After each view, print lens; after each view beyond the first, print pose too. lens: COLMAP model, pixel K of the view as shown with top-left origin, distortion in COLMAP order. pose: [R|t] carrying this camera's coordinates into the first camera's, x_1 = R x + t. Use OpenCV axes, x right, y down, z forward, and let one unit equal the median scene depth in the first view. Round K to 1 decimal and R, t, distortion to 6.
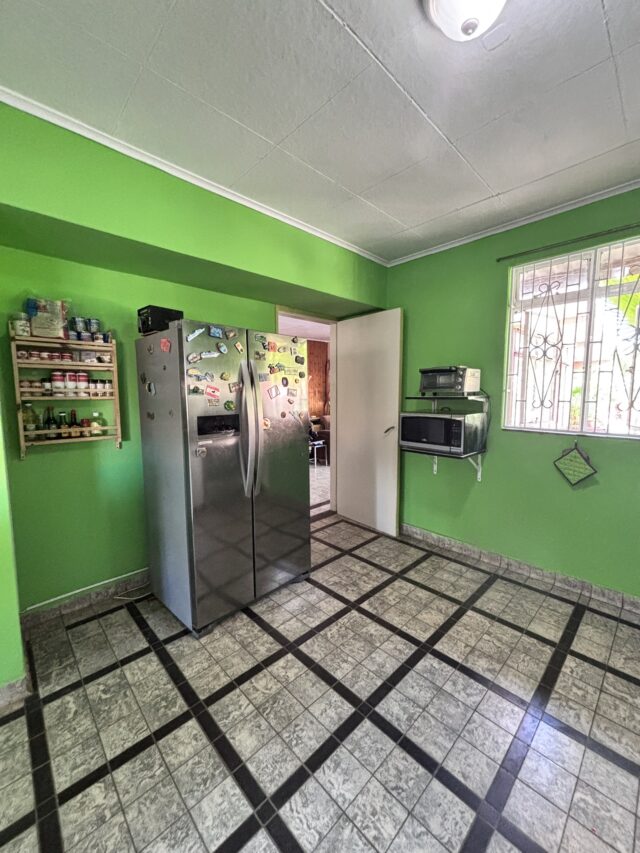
lens RADIAL K [[343.2, 0, 321.2], [0, 343.2, 423.0], [0, 0, 1]] dist [-0.000553, 0.000327]
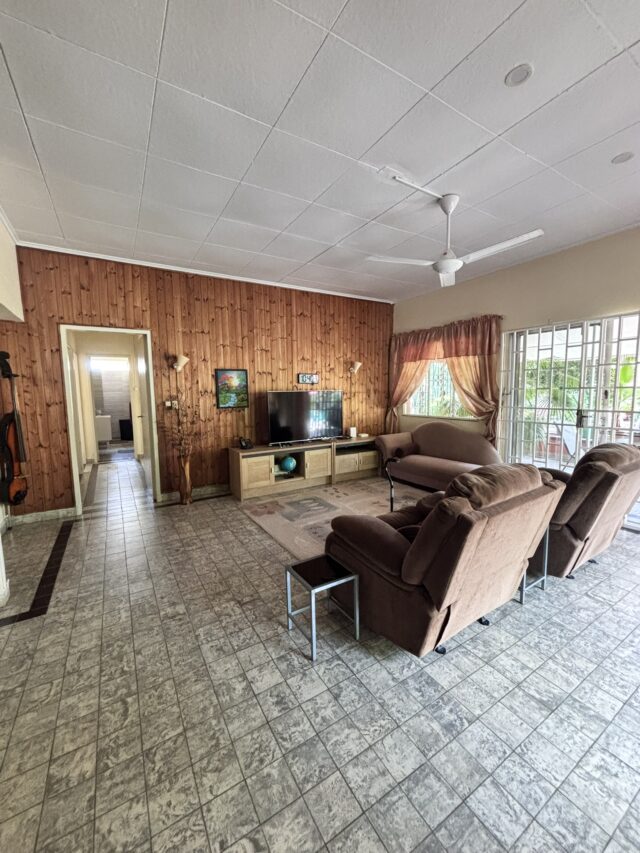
lens RADIAL K [[343.2, 0, 319.3], [0, 343.2, 427.1], [0, 0, 1]] dist [-0.000553, 0.000327]
pose [[0.975122, 0.019903, -0.220776, 0.150167], [-0.014592, 0.999564, 0.025660, -0.230637], [0.221190, -0.021800, 0.974987, 2.248089]]
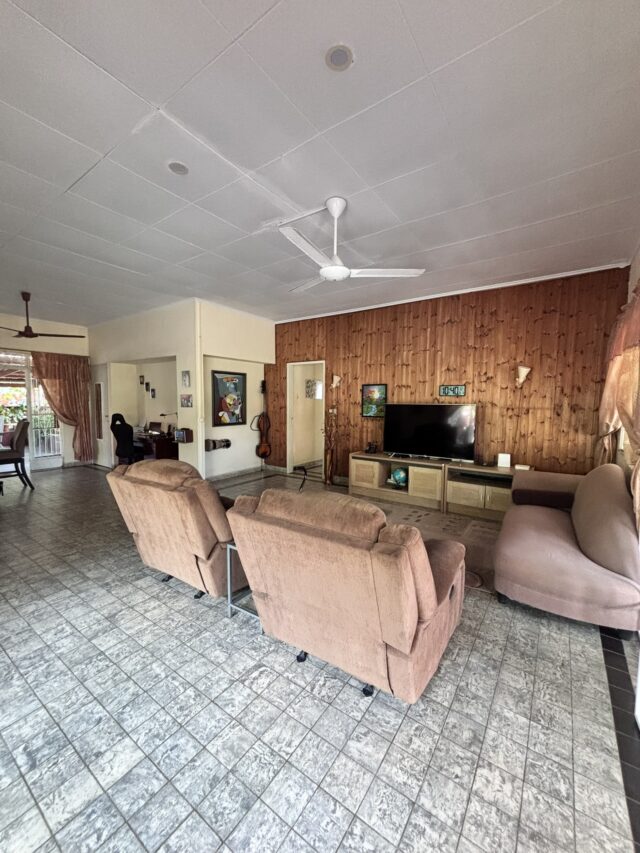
lens RADIAL K [[343.2, 0, 319.1], [0, 343.2, 425.1], [0, 0, 1]] dist [-0.000553, 0.000327]
pose [[0.183246, 0.077376, -0.980017, 1.635968], [-0.095313, 0.993599, 0.060626, -0.354047], [0.978436, 0.082299, 0.189448, 3.468325]]
